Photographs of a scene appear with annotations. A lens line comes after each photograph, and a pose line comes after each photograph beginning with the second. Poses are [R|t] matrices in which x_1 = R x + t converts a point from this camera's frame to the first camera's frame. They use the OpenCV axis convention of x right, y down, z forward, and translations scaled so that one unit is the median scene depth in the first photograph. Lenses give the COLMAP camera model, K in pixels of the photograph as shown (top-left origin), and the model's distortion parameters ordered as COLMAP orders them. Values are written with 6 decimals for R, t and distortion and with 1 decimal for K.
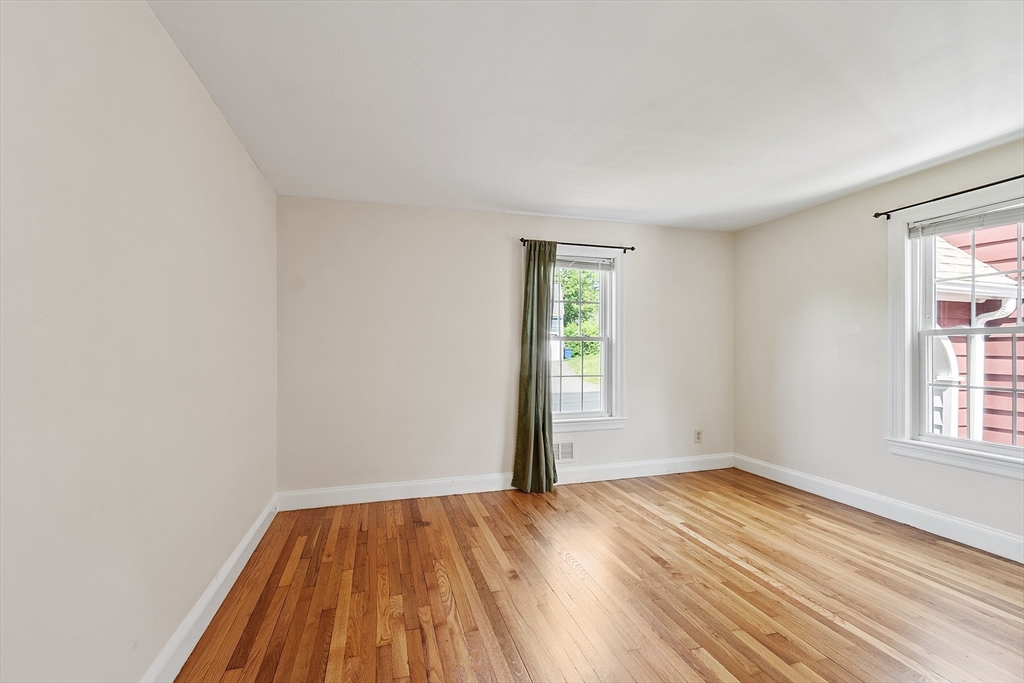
lens RADIAL K [[449.6, 0, 509.8], [0, 449.6, 352.3], [0, 0, 1]] dist [0.006197, 0.000721]
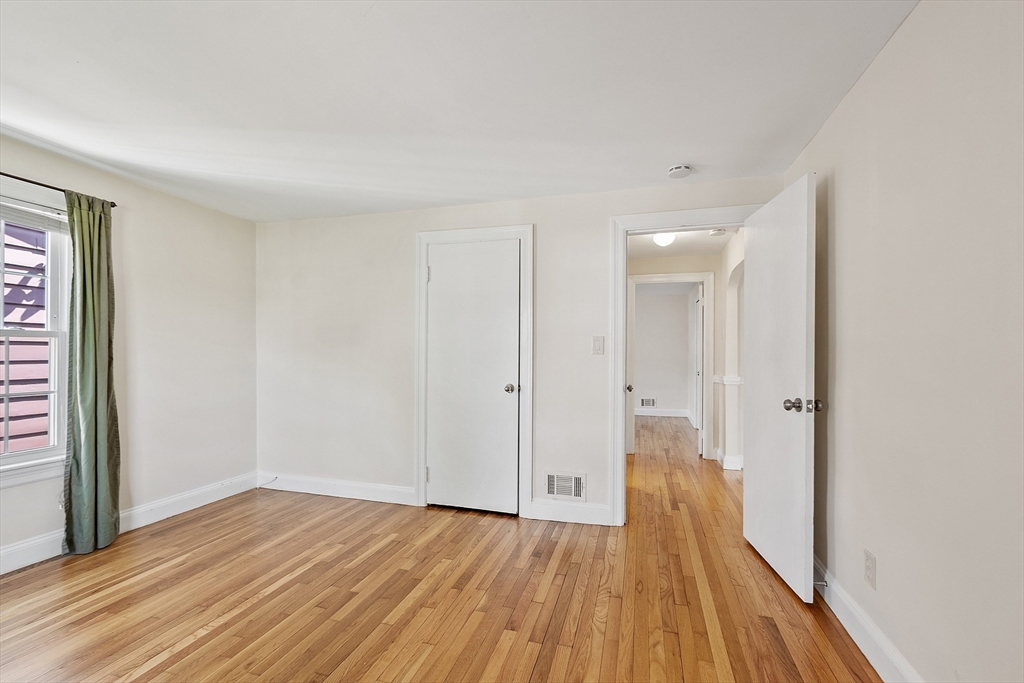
lens RADIAL K [[449.6, 0, 509.8], [0, 449.6, 352.3], [0, 0, 1]] dist [0.006197, 0.000721]
pose [[-0.838668, -0.001208, 0.544642, -0.336793], [0.000375, 0.999996, 0.002797, -0.011842], [-0.544644, 0.002550, -0.838664, 1.333631]]
